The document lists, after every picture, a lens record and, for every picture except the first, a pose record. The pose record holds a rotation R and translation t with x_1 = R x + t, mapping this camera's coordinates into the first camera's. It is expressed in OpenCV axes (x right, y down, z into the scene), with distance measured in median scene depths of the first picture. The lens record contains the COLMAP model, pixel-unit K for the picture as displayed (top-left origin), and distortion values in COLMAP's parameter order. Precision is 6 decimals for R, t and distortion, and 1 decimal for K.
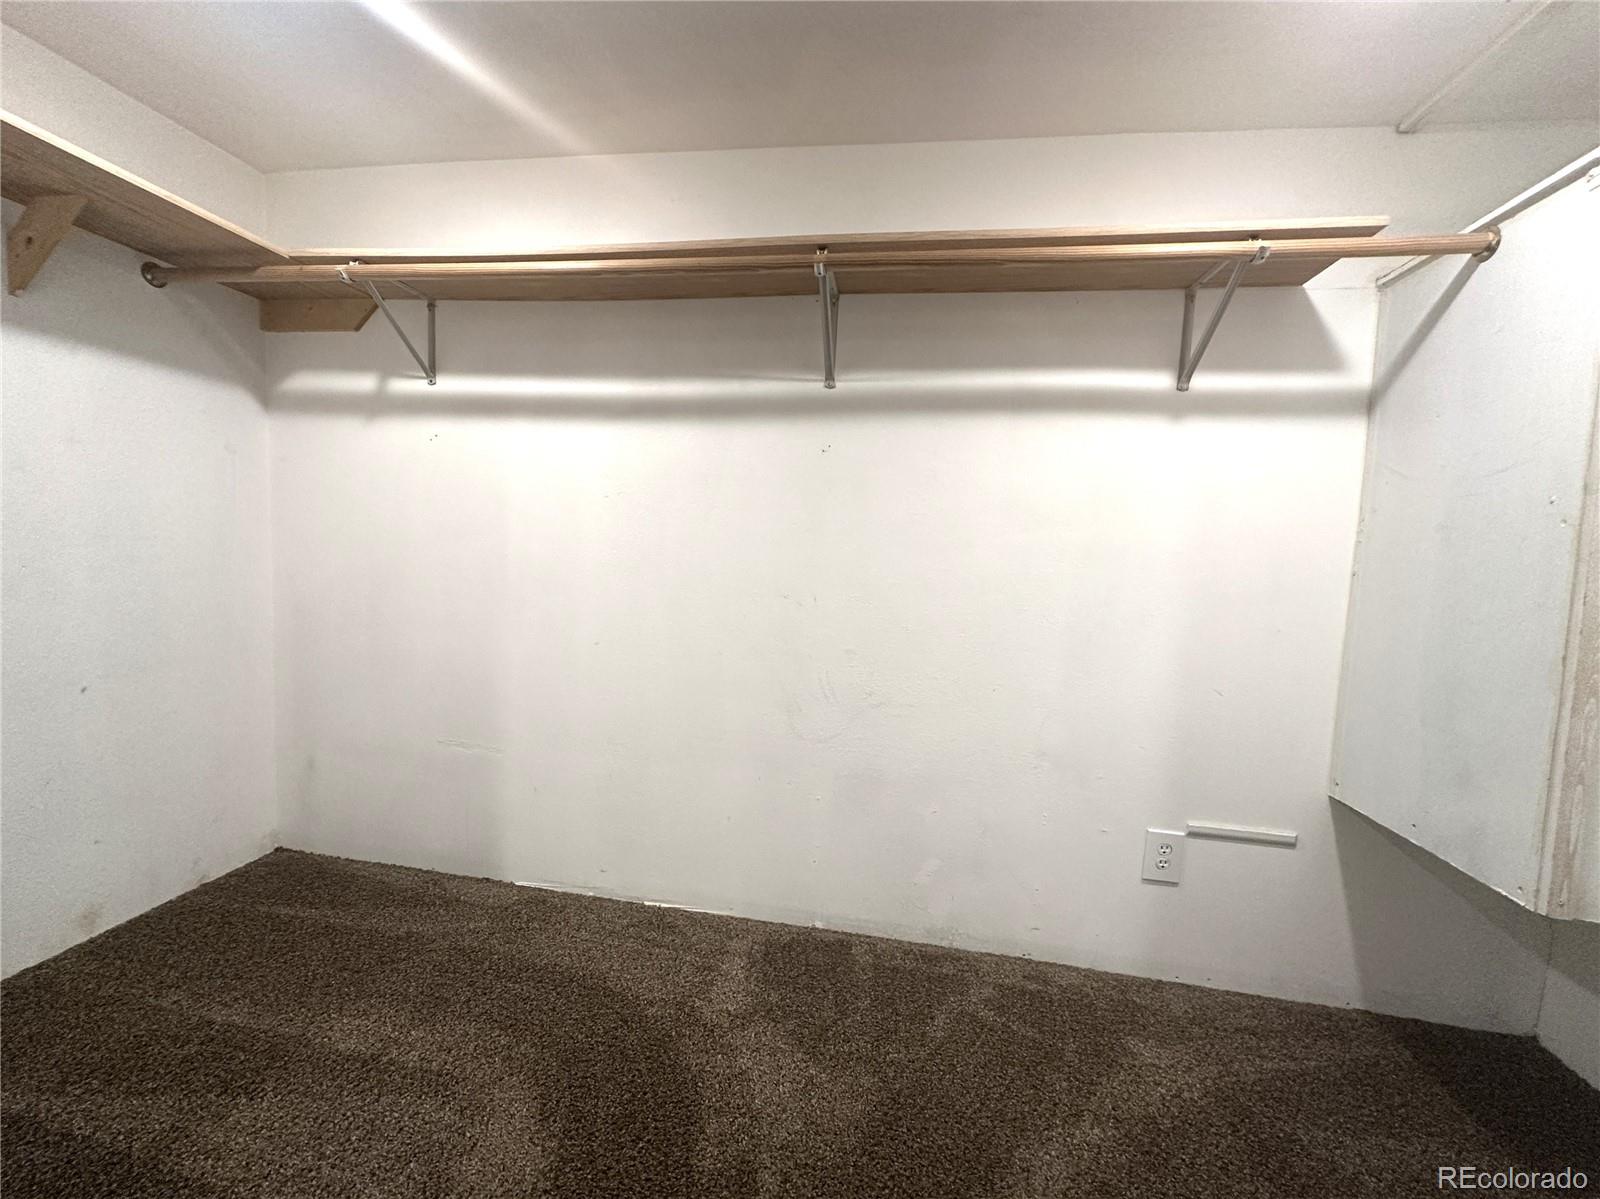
lens RADIAL K [[657.1, 0, 806.9], [0, 657.1, 590.9], [0, 0, 1]] dist [0.002917, 0.000015]
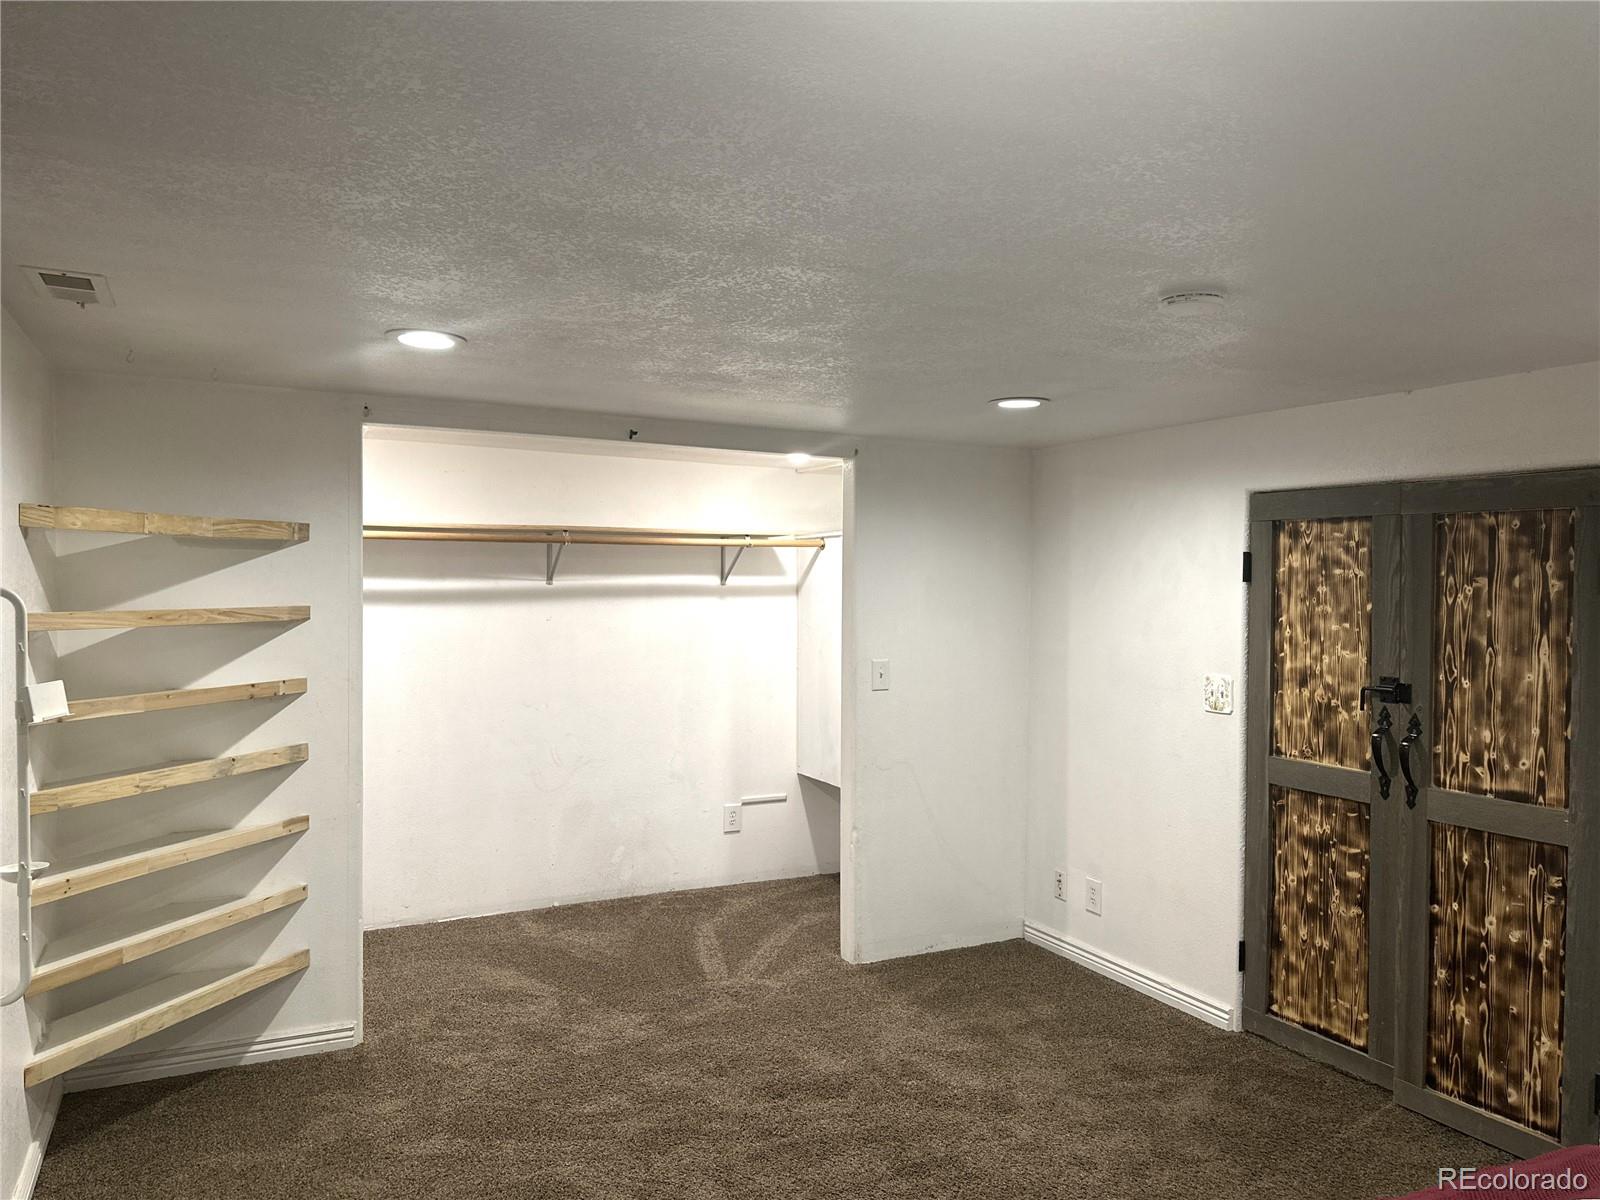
lens RADIAL K [[1121.9, 0, 801.6], [0, 1121.9, 600.4], [0, 0, 1]] dist [0.002864, 0.000095]
pose [[0.806401, -0.055577, 0.588752, -1.241729], [0.078437, 0.996830, -0.013335, -0.183156], [-0.586145, 0.056933, 0.808204, -1.885557]]
